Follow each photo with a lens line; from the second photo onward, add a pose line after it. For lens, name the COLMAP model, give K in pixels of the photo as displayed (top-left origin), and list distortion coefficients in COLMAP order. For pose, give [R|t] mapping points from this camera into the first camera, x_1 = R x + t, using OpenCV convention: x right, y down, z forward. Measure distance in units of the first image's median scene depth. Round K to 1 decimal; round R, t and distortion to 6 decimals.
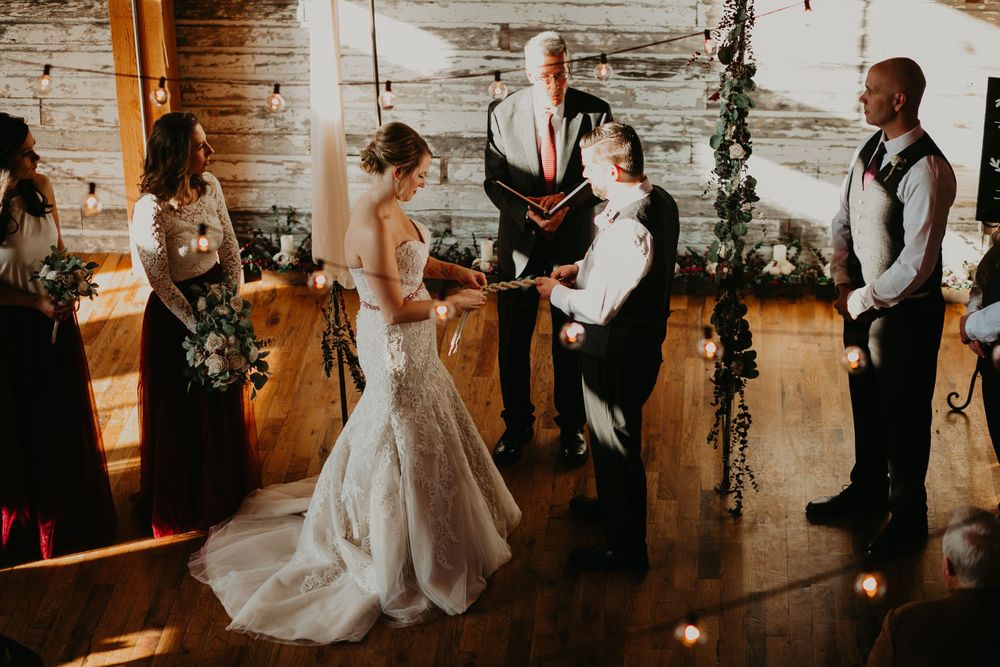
lens RADIAL K [[2438.6, 0, 500.0], [0, 2438.6, 333.5], [0, 0, 1]] dist [-0.045267, -1.023090]
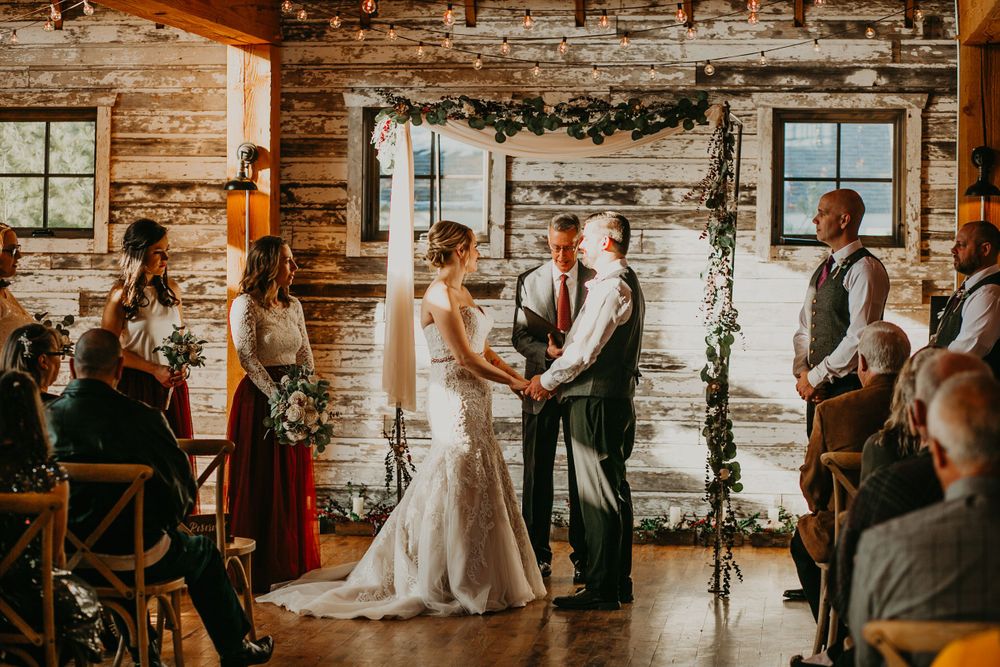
lens RADIAL K [[2410.9, 0, 500.0], [0, 2410.9, 333.5], [0, 0, 1]] dist [-0.048773, -1.125131]
pose [[0.998853, 0.027947, -0.038868, 0.025450], [-0.041565, 0.909095, -0.414511, 0.377418], [0.023750, 0.415651, 0.909214, -0.101319]]
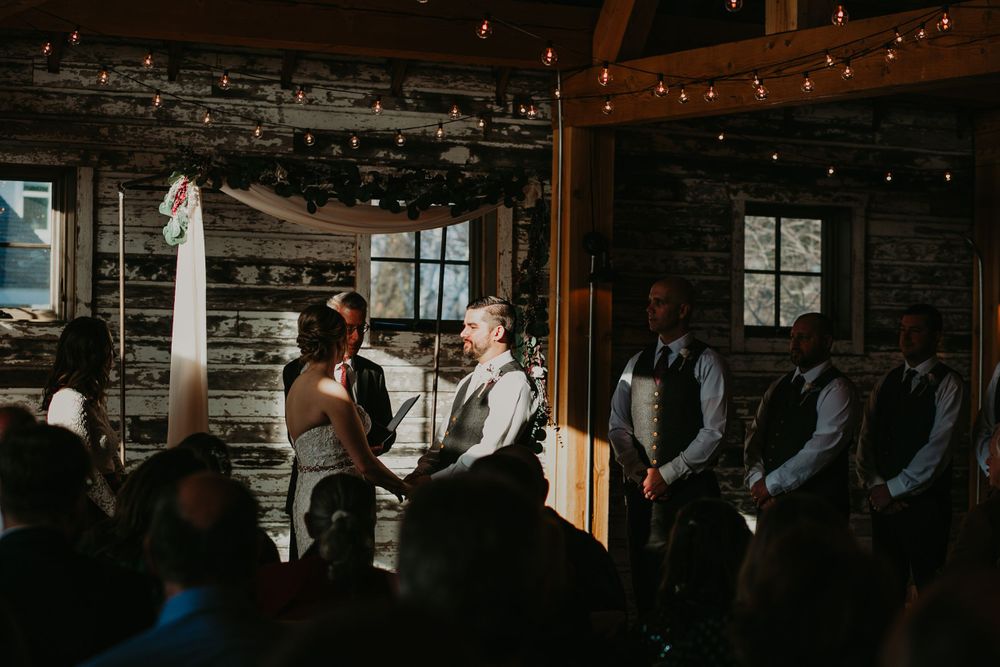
lens RADIAL K [[2438.6, 0, 500.0], [0, 2438.6, 333.5], [0, 0, 1]] dist [-0.045267, -1.023090]
pose [[0.838242, 0.037512, 0.544006, -0.444668], [0.210430, 0.898103, -0.386174, 0.285805], [-0.503059, 0.438183, 0.744934, 0.101485]]
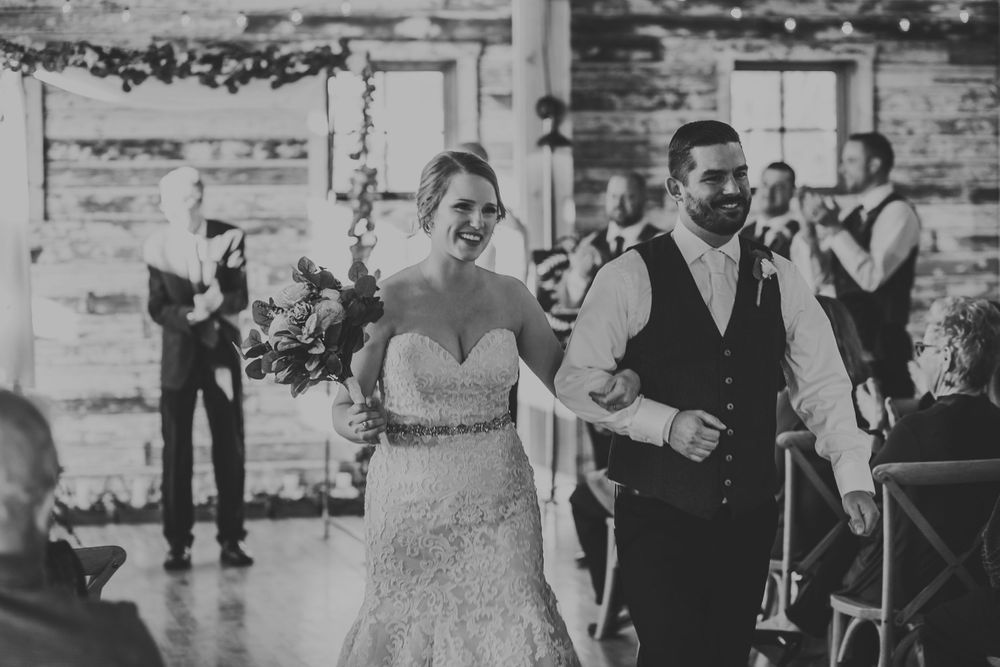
lens RADIAL K [[2438.6, 0, 500.0], [0, 2438.6, 333.5], [0, 0, 1]] dist [-0.045267, -1.023090]
pose [[0.944538, -0.007723, 0.328312, -0.188913], [0.140331, 0.913346, -0.382239, 0.348836], [-0.296910, 0.407112, 0.863773, -0.030218]]
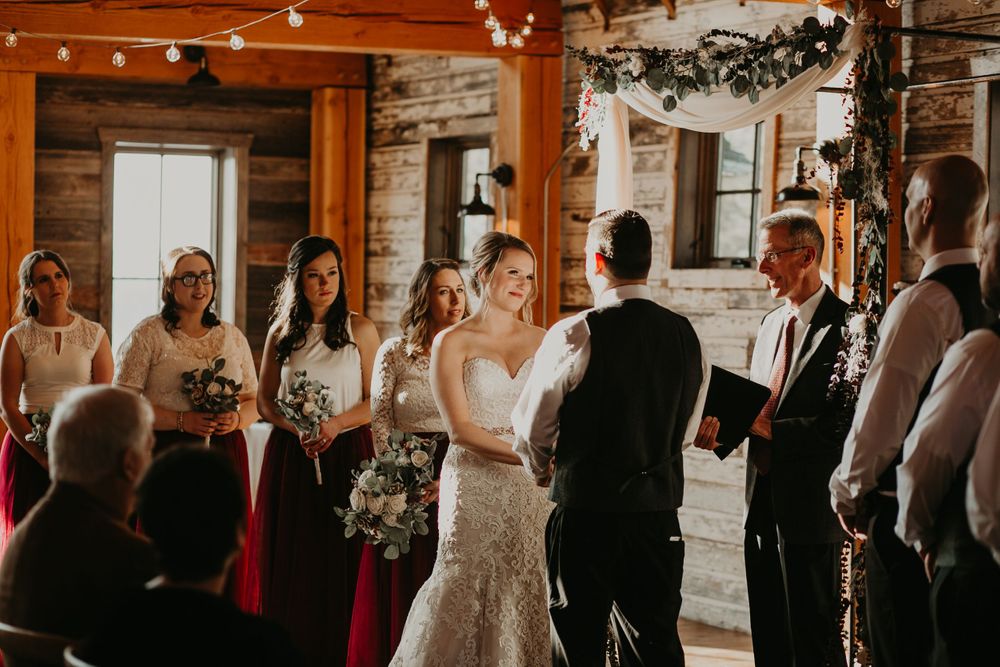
lens RADIAL K [[2407.7, 0, 466.6], [0, 2407.7, 289.4], [0, 0, 1]] dist [-0.042422, -1.235087]
pose [[0.534202, 0.023725, -0.845024, 0.515696], [-0.395086, 0.890726, -0.224755, 0.099856], [0.747352, 0.453922, 0.485201, 0.444529]]
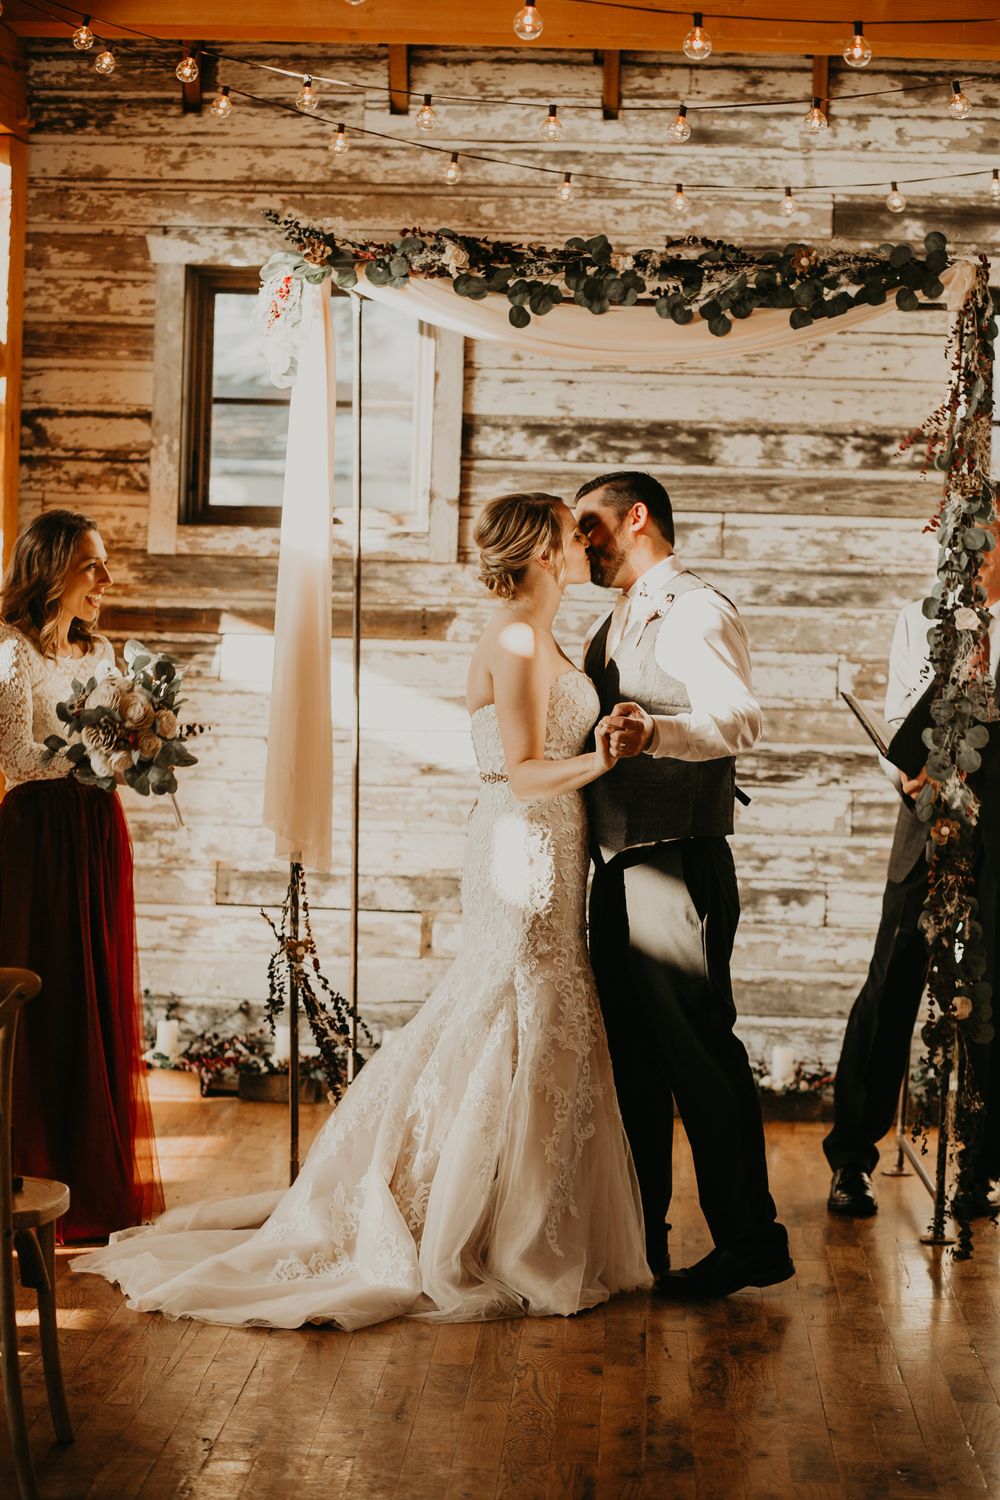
lens RADIAL K [[3611.5, 0, 500.0], [0, 3611.5, 750.0], [0, 0, 1]] dist [-0.042422, -1.235087]
pose [[0.997776, 0.044697, 0.049456, -0.052883], [-0.021313, 0.916860, -0.398639, 0.261179], [-0.063163, 0.396699, 0.915773, 0.139774]]
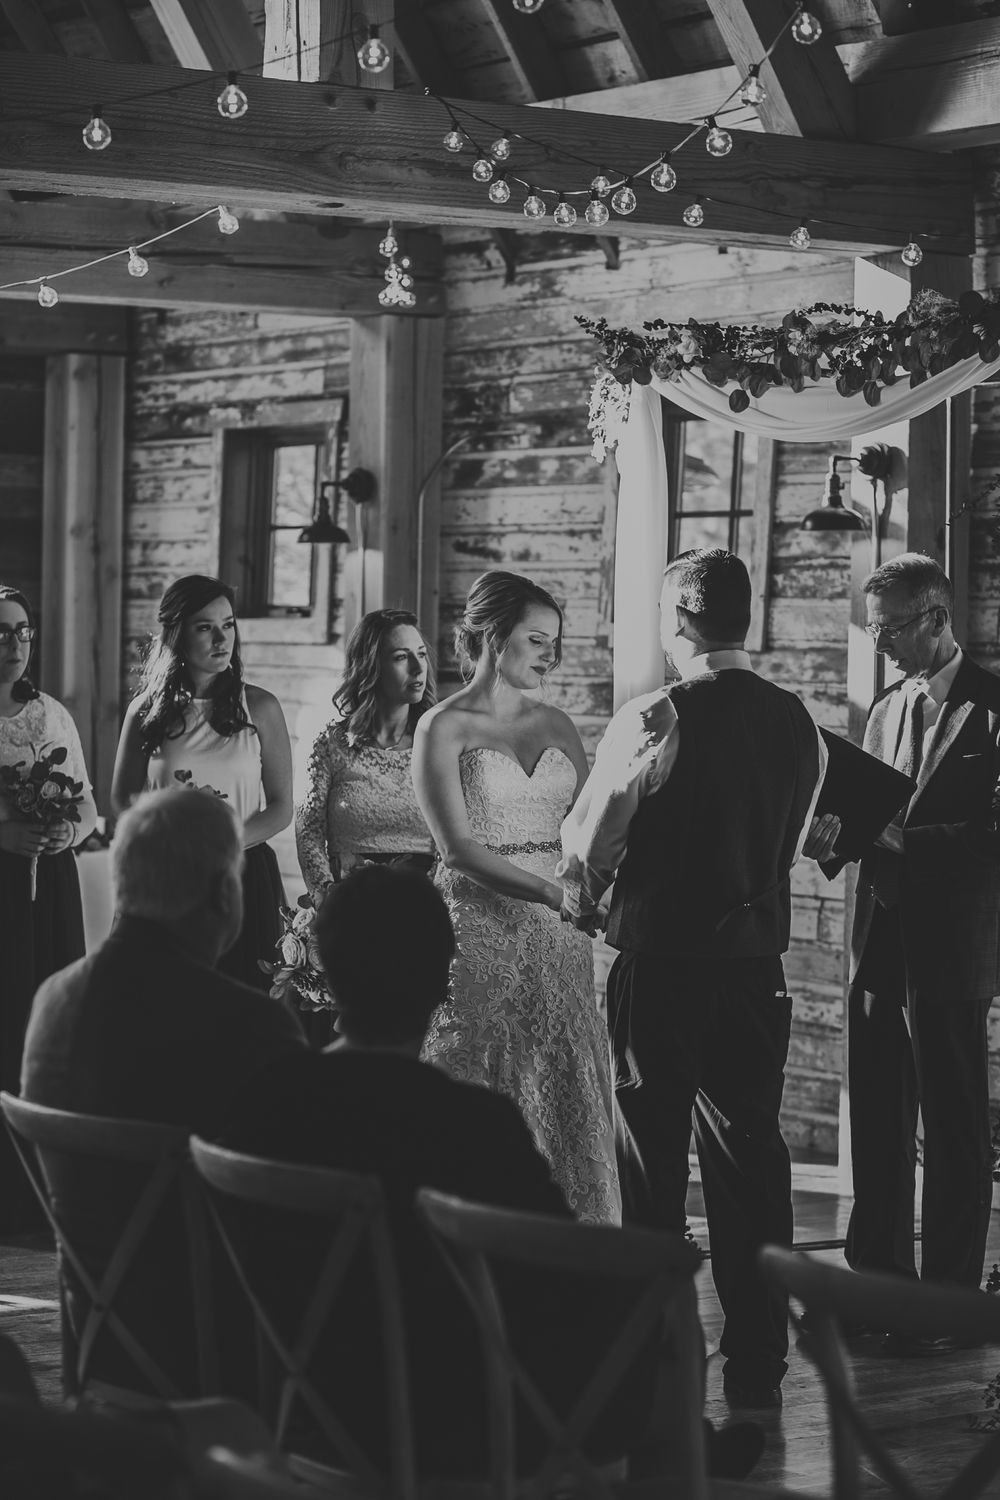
lens RADIAL K [[3611.5, 0, 500.0], [0, 3611.5, 750.0], [0, 0, 1]] dist [-0.042422, -1.235087]
pose [[0.636556, 0.050737, -0.769560, 0.516571], [-0.368966, 0.896268, -0.246106, 0.142833], [0.677245, 0.440602, 0.589244, 0.354662]]
